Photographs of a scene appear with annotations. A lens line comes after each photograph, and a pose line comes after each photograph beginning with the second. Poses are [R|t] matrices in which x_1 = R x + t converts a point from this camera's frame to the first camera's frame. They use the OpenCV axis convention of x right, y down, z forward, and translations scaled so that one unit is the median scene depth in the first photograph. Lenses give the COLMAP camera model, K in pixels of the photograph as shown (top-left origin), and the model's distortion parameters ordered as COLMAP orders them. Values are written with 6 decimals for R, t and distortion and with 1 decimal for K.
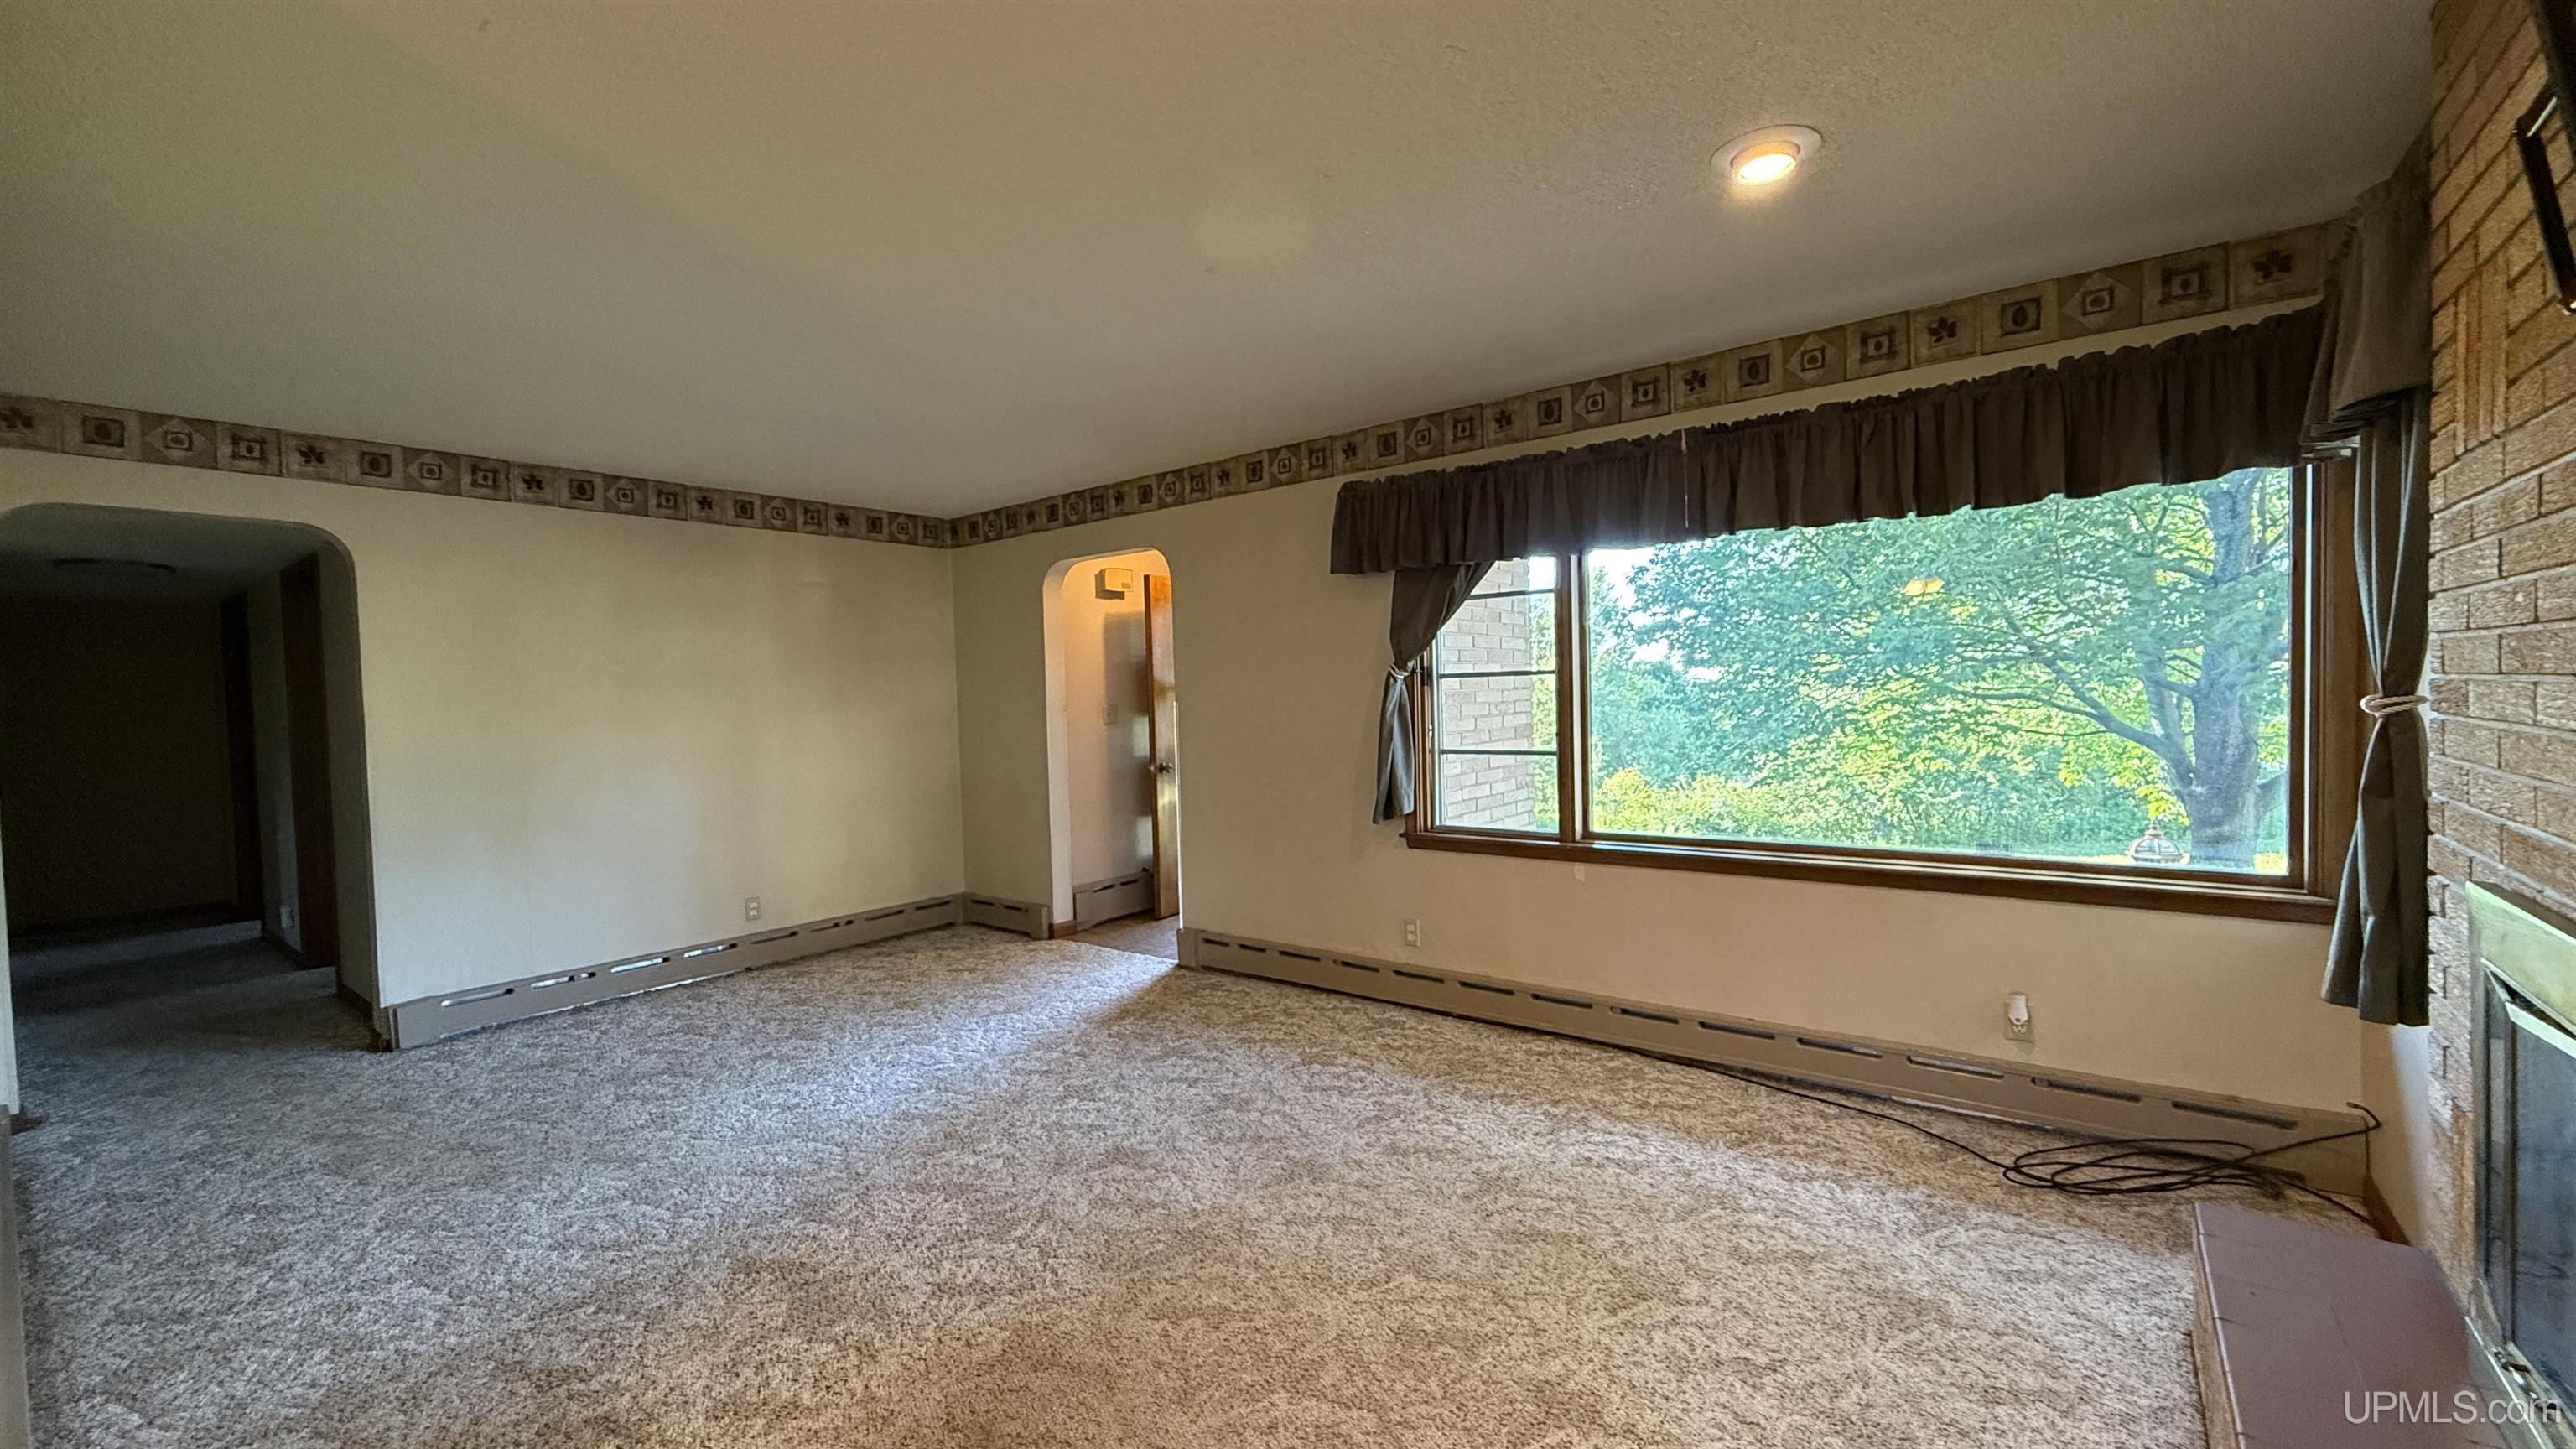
lens RADIAL K [[1027.6, 0, 1282.7], [0, 1027.6, 726.8], [0, 0, 1]] dist [0.002820, -0.000616]
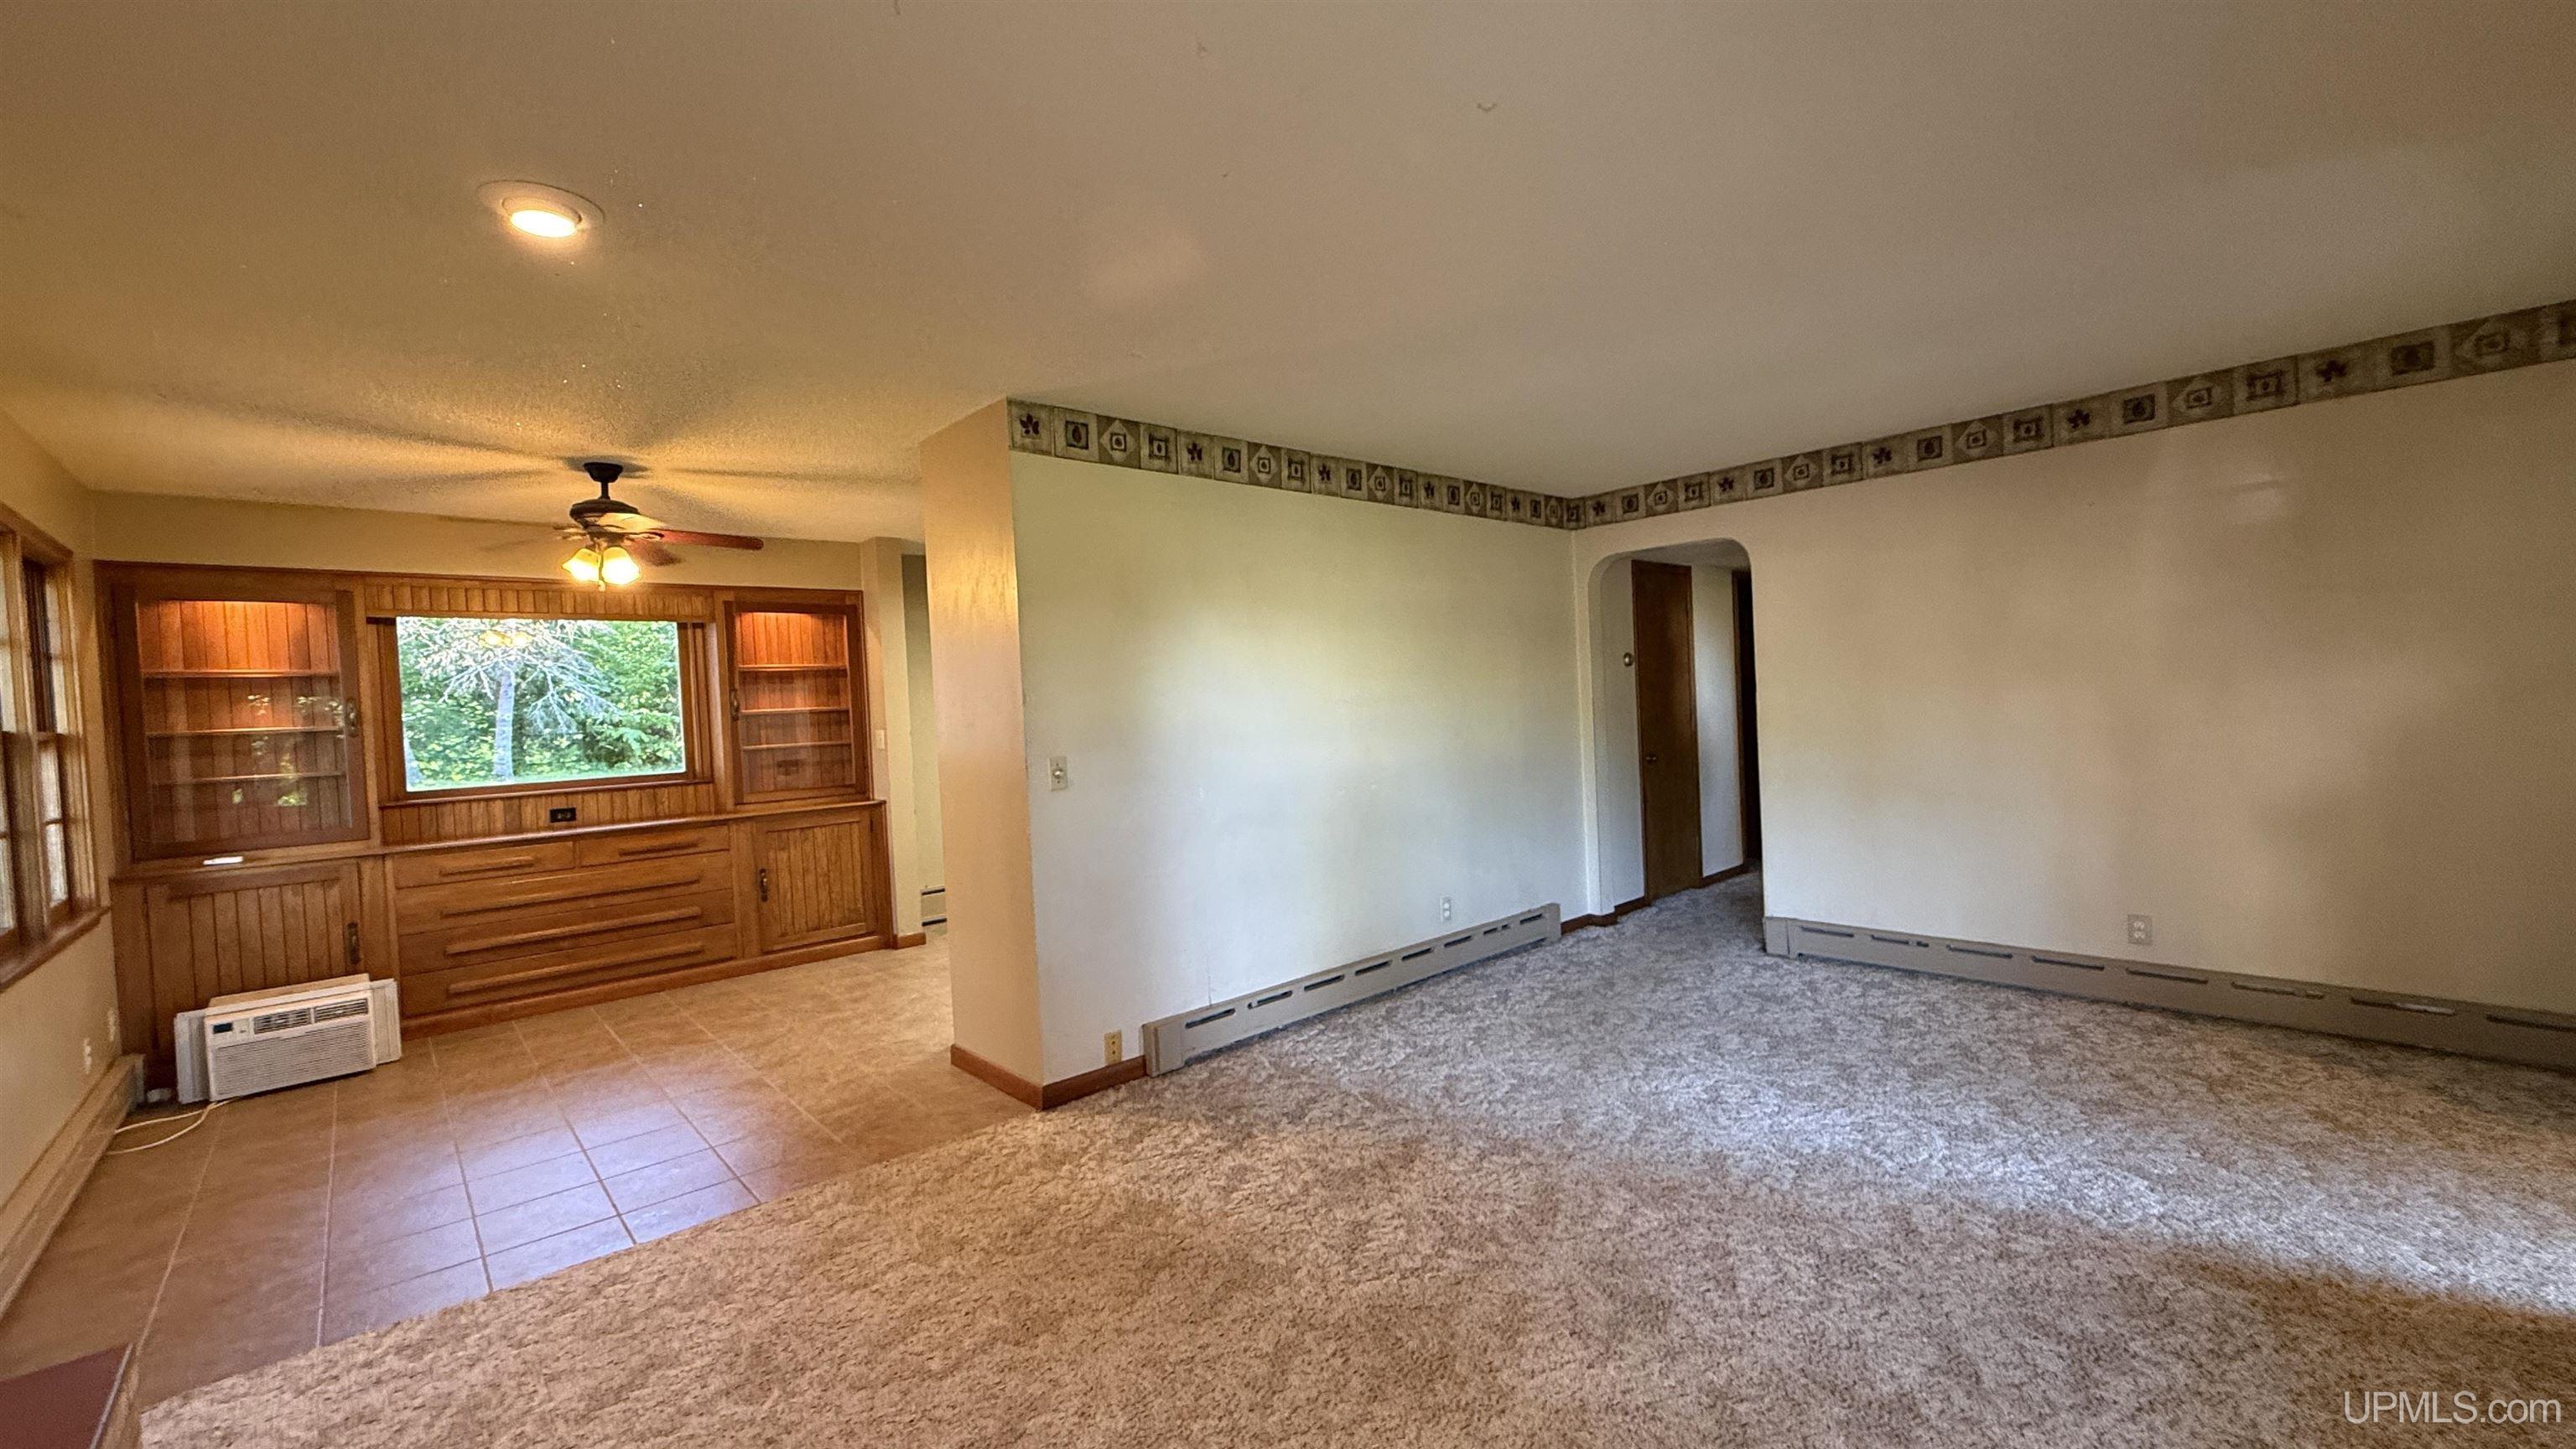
lens RADIAL K [[1027.6, 0, 1283.4], [0, 1027.6, 715.6], [0, 0, 1]] dist [0.002820, -0.000616]
pose [[-0.165314, 0.049760, -0.984985, 0.489770], [0.016193, 0.998729, 0.047737, -0.044128], [0.986108, -0.008058, -0.165910, 0.703899]]
